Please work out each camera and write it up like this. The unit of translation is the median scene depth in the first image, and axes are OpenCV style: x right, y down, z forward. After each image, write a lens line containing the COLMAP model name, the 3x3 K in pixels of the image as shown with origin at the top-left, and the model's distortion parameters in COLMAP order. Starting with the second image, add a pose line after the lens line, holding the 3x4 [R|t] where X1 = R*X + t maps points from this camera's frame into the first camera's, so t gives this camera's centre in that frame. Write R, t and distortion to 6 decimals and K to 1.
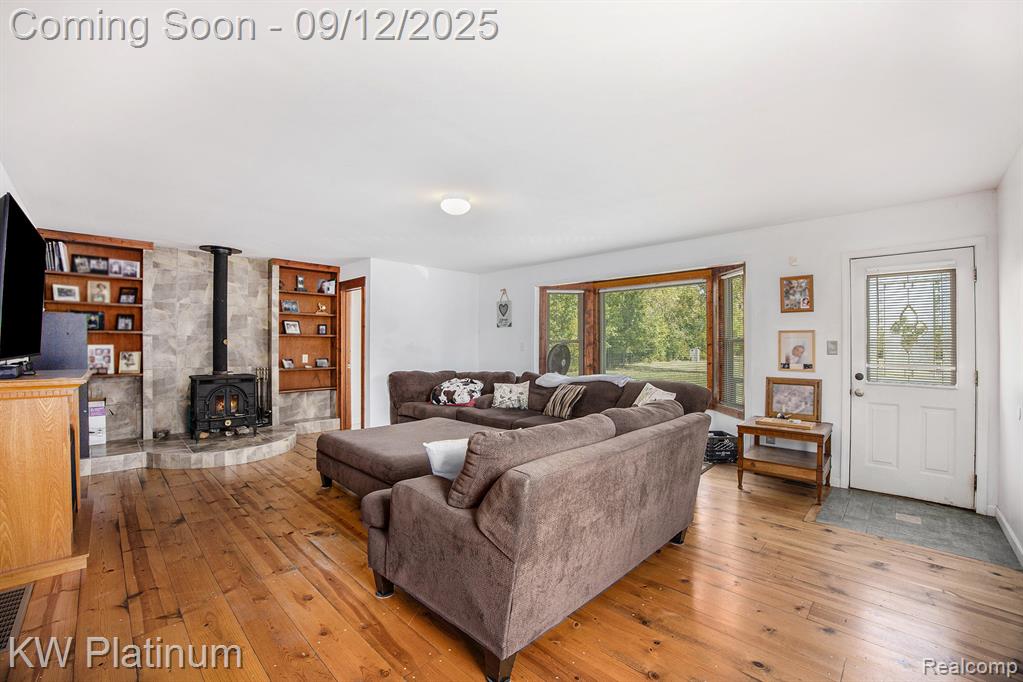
lens RADIAL K [[421.5, 0, 508.7], [0, 421.5, 339.9], [0, 0, 1]] dist [-0.031558, 0.000559]
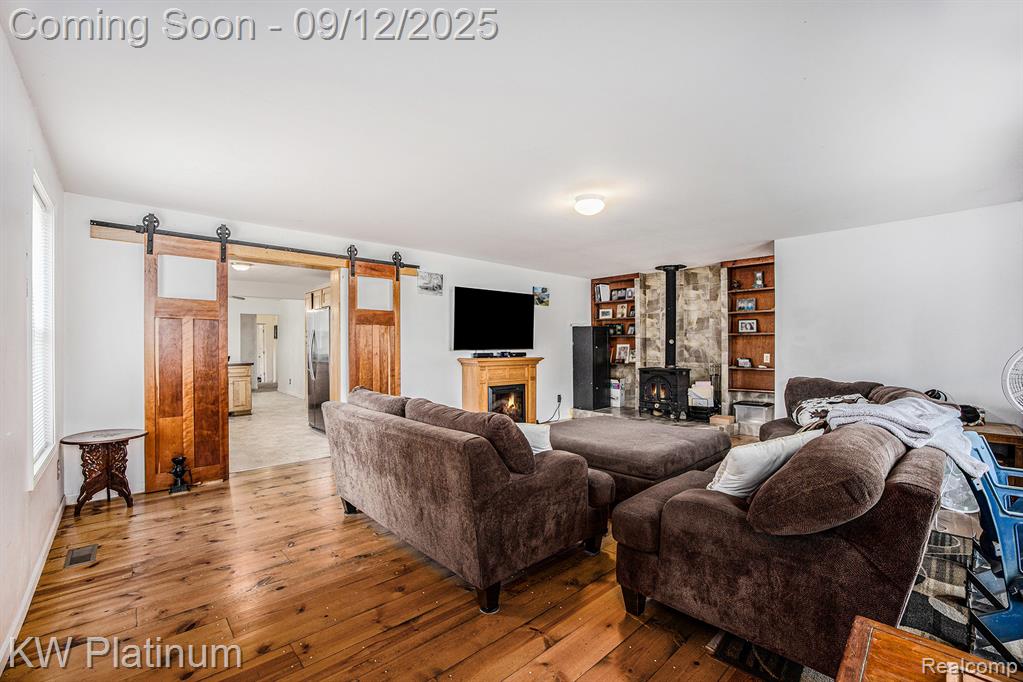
lens RADIAL K [[421.5, 0, 513.0], [0, 421.5, 348.3], [0, 0, 1]] dist [-0.031558, 0.000559]
pose [[-0.018895, 0.005246, -0.999808, 0.605391], [0.012896, 0.999904, 0.005003, 0.012966], [0.999738, -0.012799, -0.018961, 0.590415]]
